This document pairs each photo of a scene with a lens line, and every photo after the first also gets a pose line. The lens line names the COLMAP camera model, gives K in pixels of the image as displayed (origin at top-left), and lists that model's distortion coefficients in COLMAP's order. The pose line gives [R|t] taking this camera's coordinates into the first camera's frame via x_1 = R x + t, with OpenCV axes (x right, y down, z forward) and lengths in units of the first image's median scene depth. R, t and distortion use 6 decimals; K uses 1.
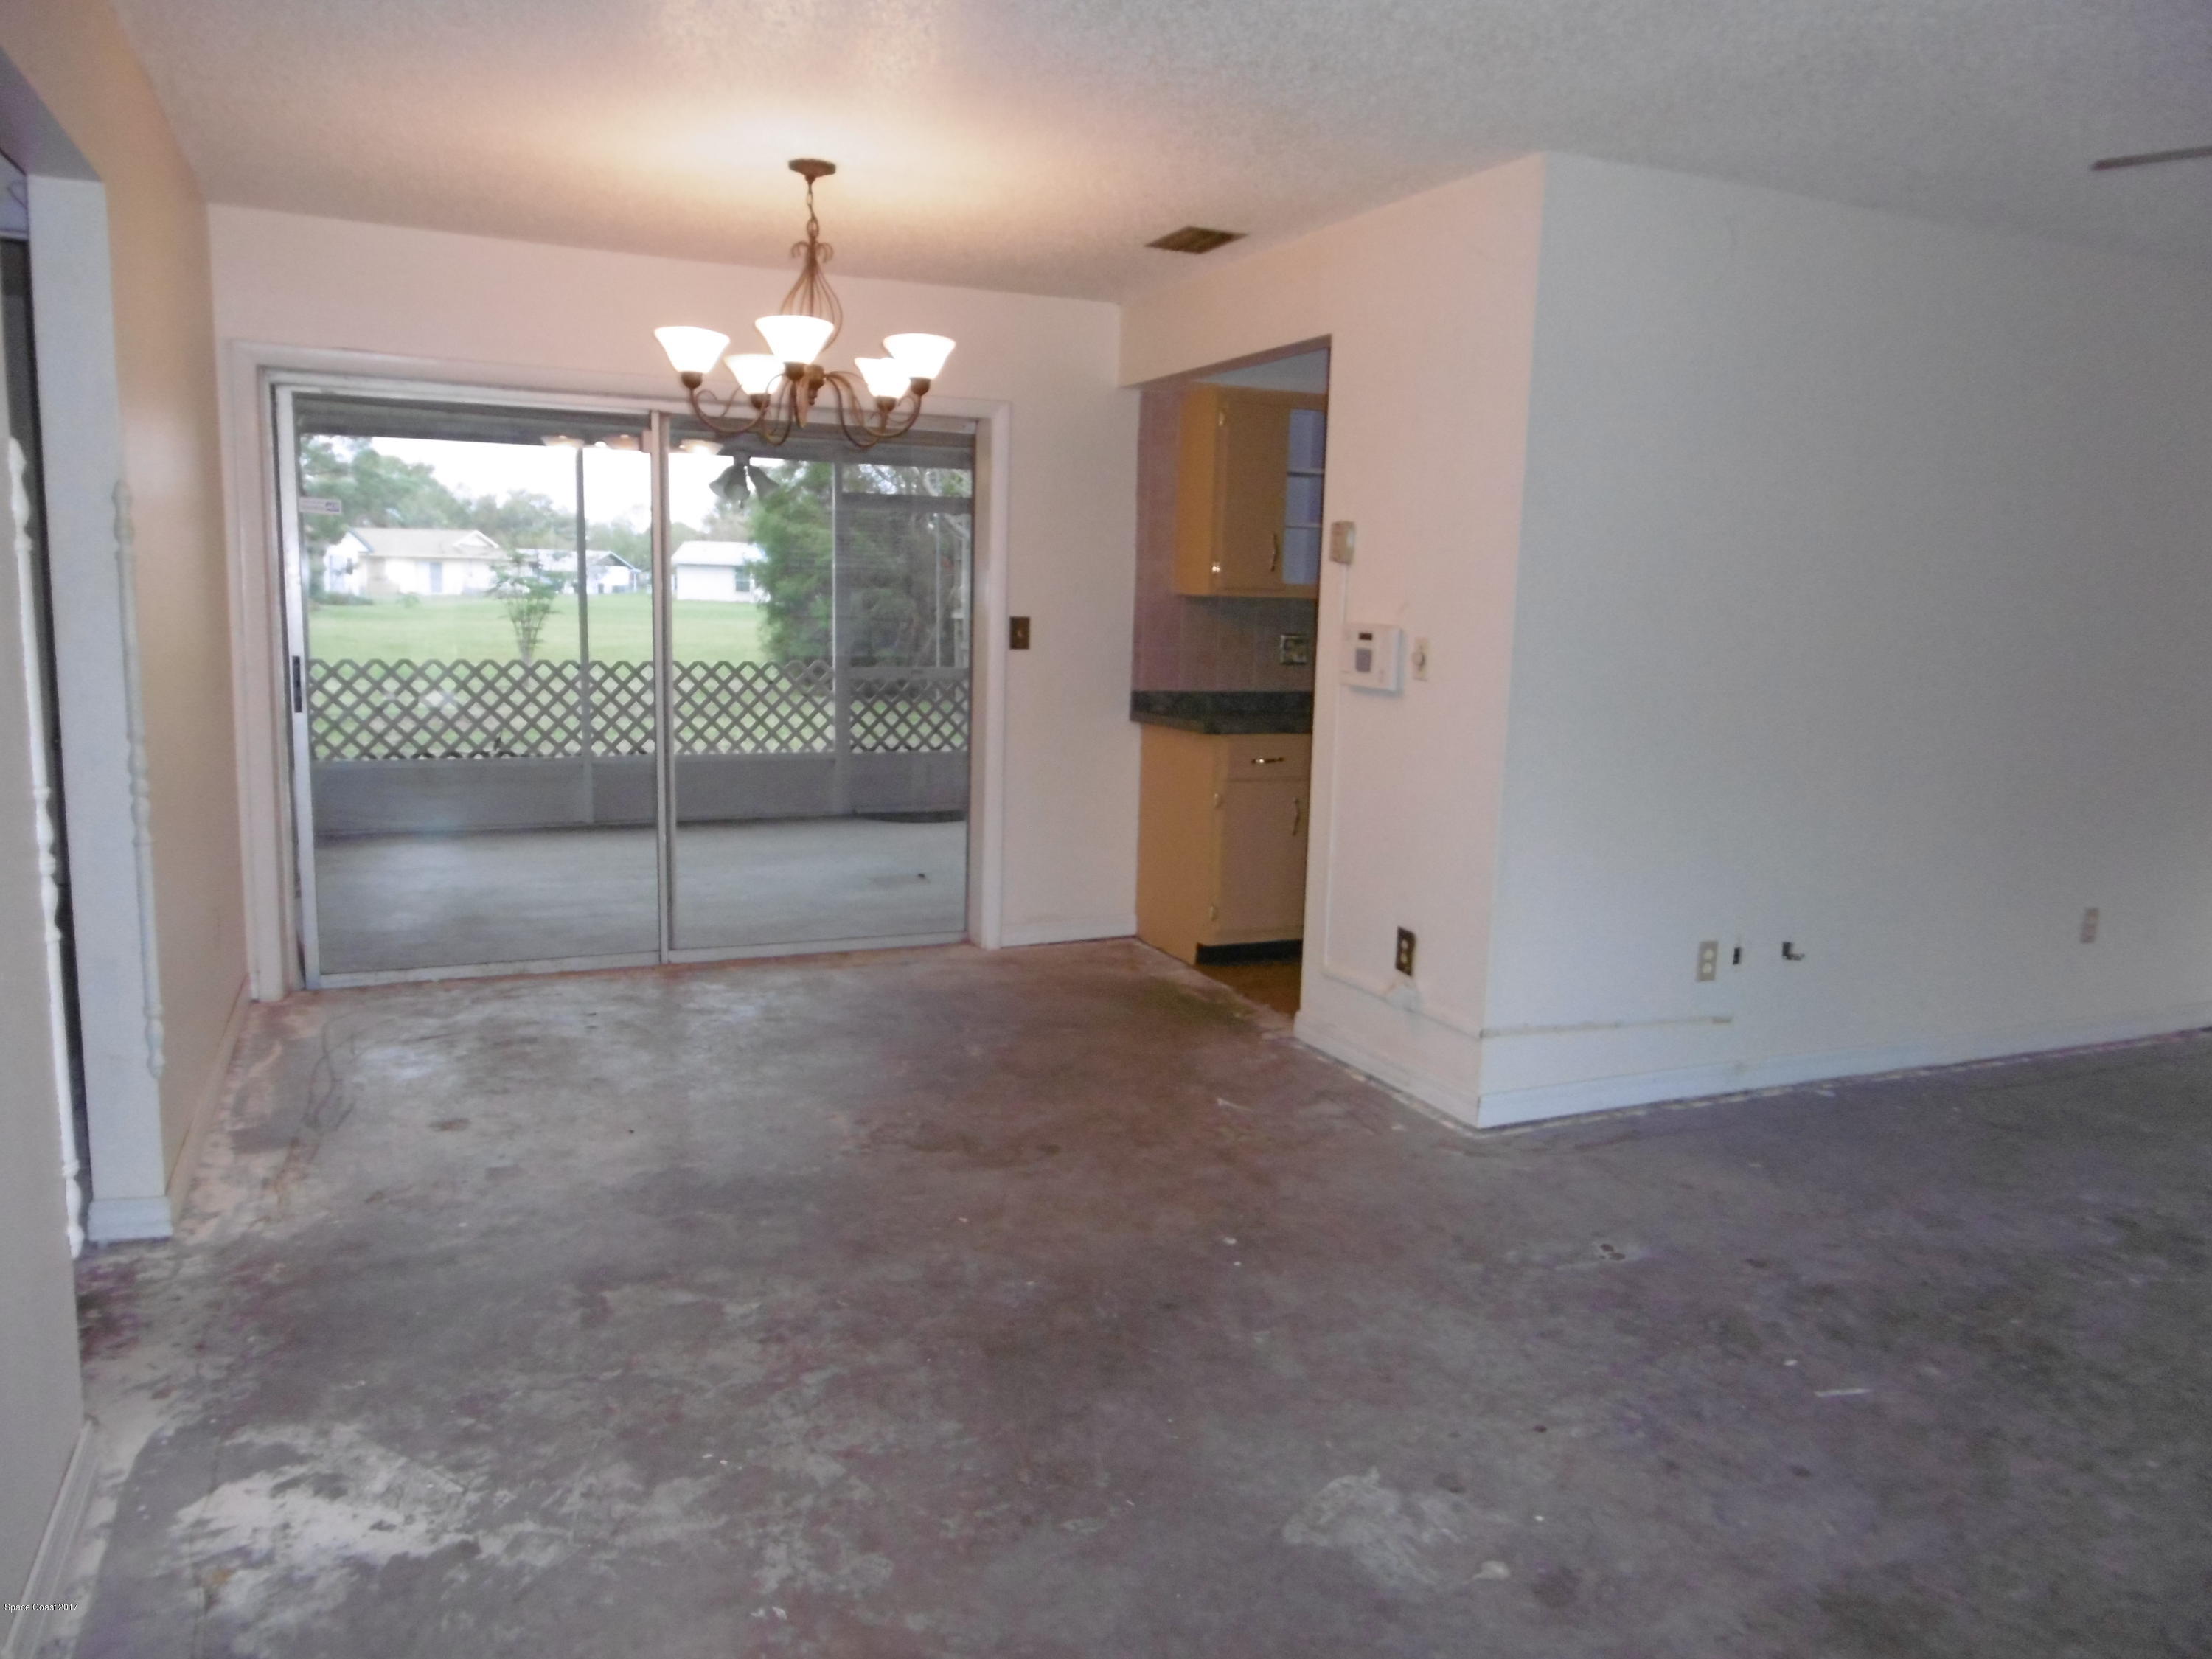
lens RADIAL K [[1581.2, 0, 1114.8], [0, 1581.2, 837.7], [0, 0, 1]] dist [-0.000490, -0.006376]
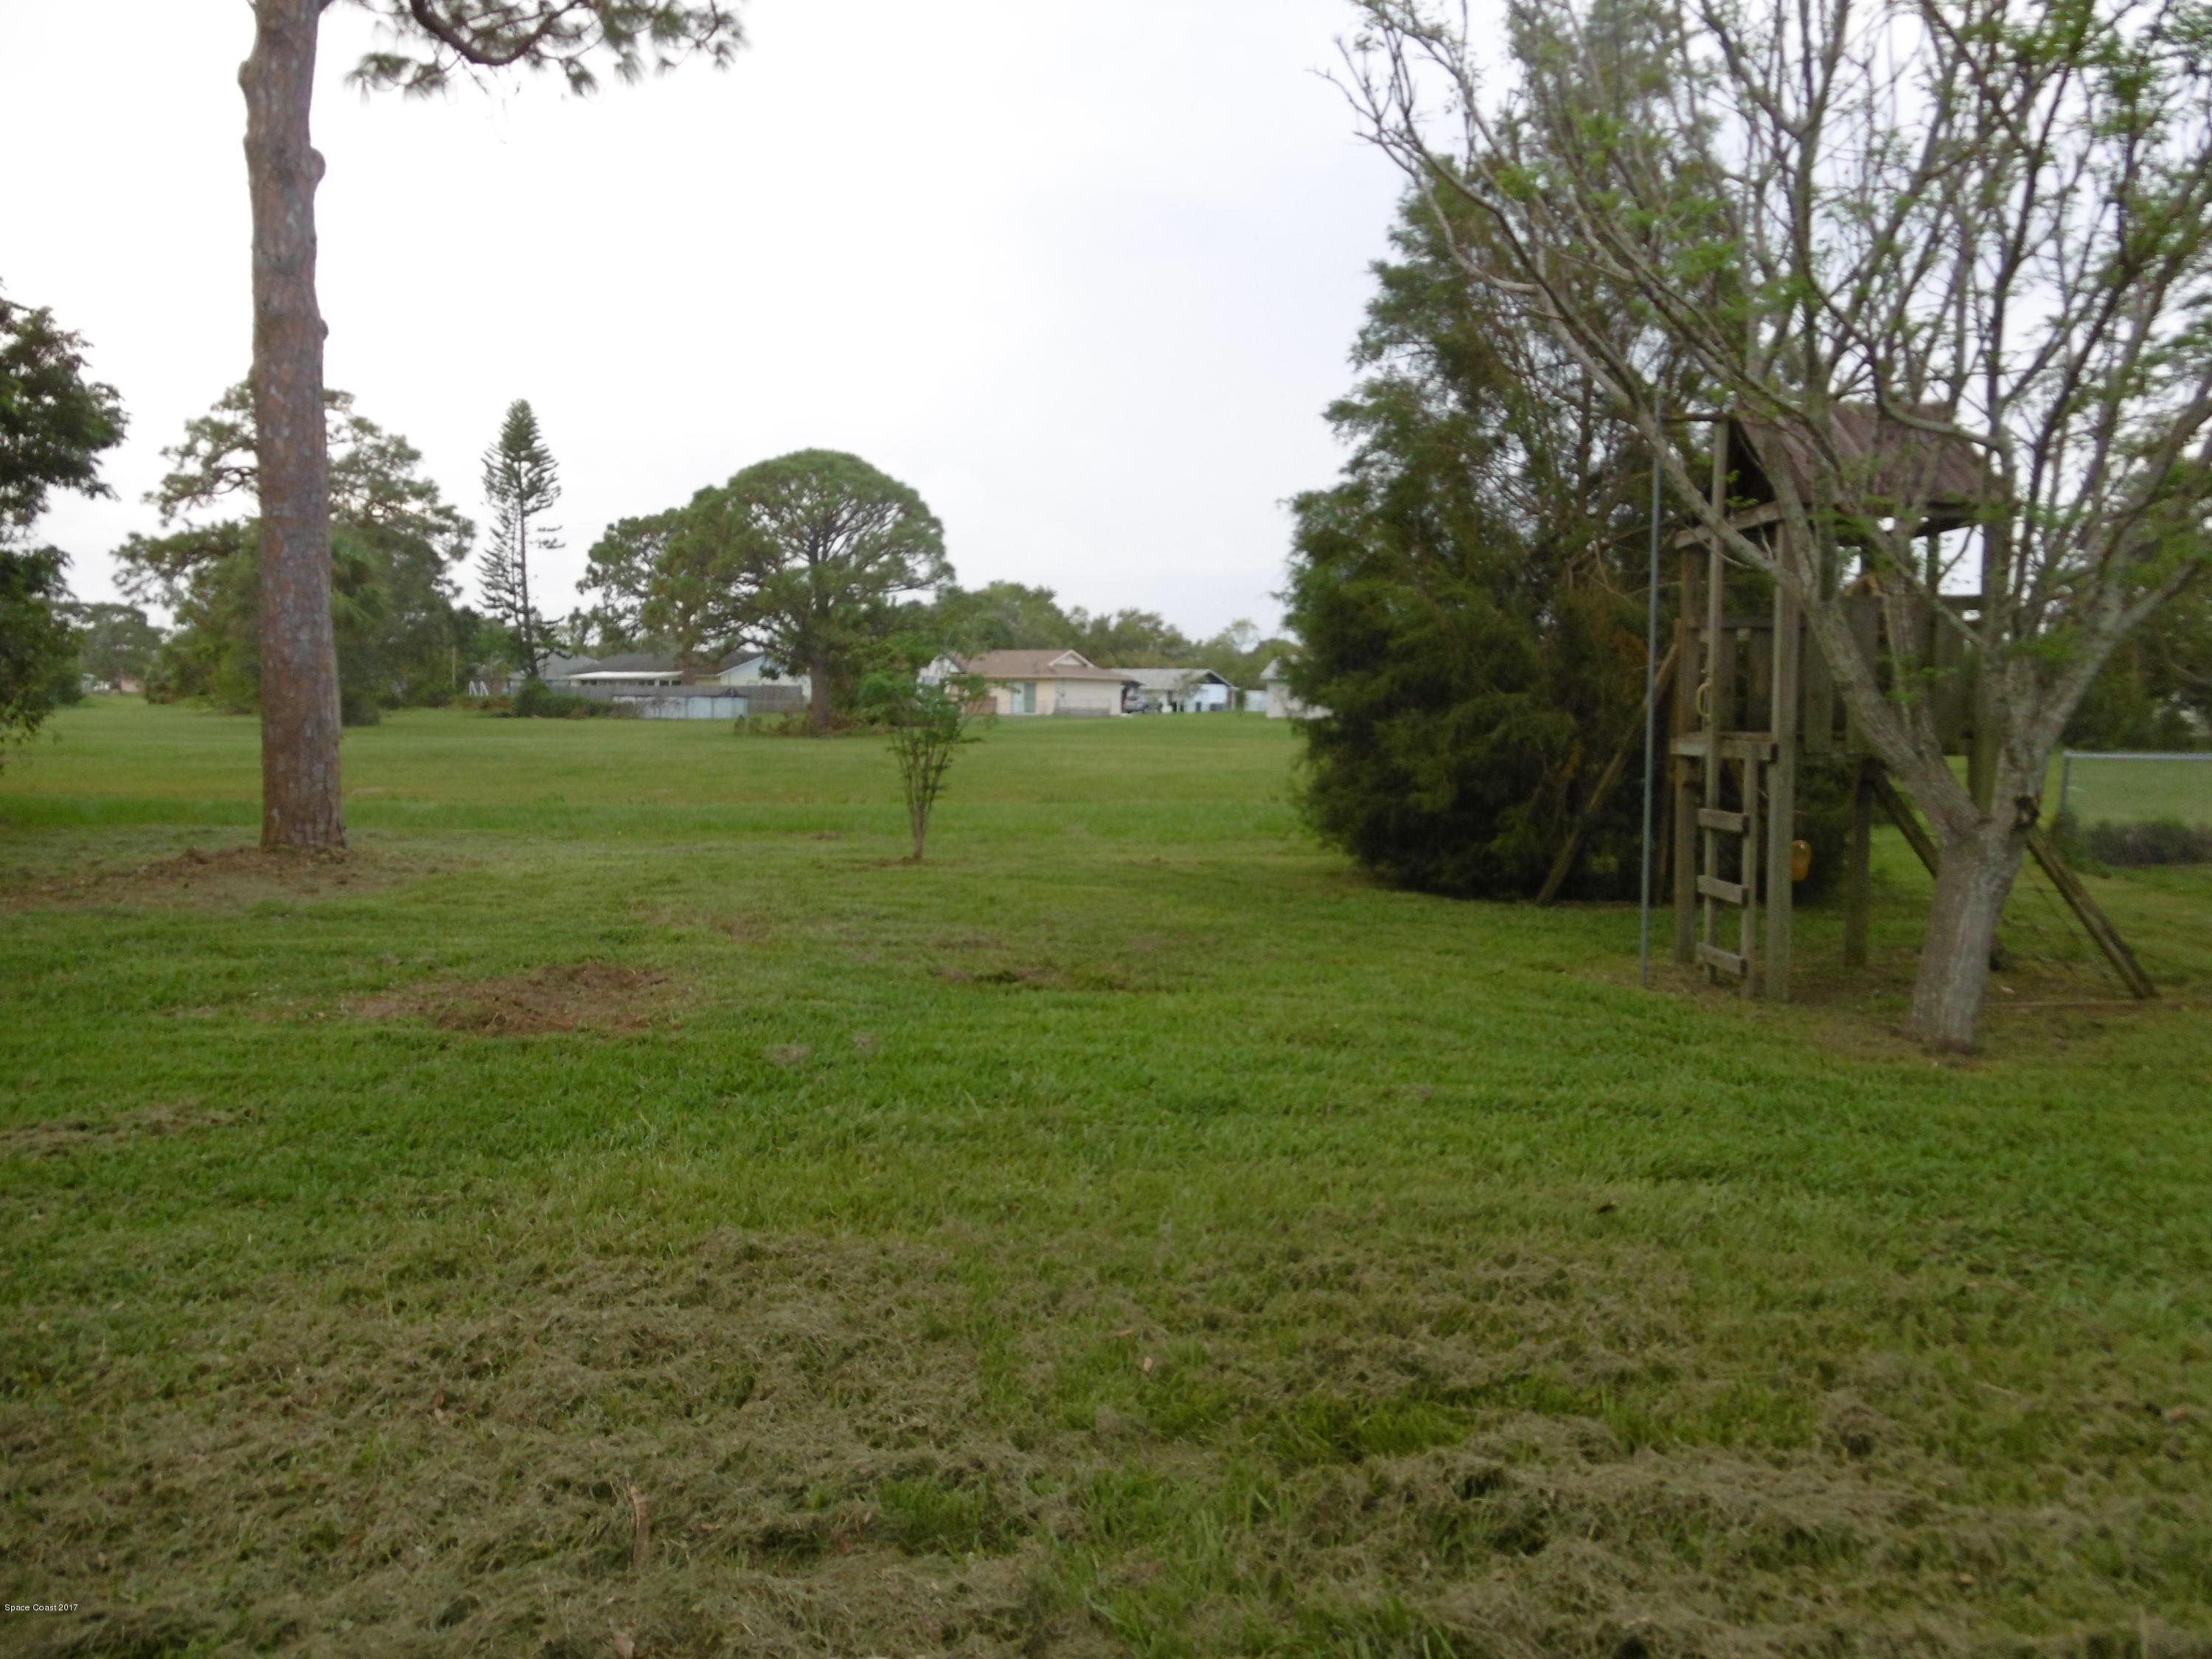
lens RADIAL K [[1581.2, 0, 1109.4], [0, 1581.2, 824.7], [0, 0, 1]] dist [-0.000490, -0.006376]
pose [[0.928600, 0.014414, -0.370803, -0.028330], [-0.044305, 0.996404, -0.072219, -0.026198], [0.368429, 0.083491, 0.925899, 0.174371]]
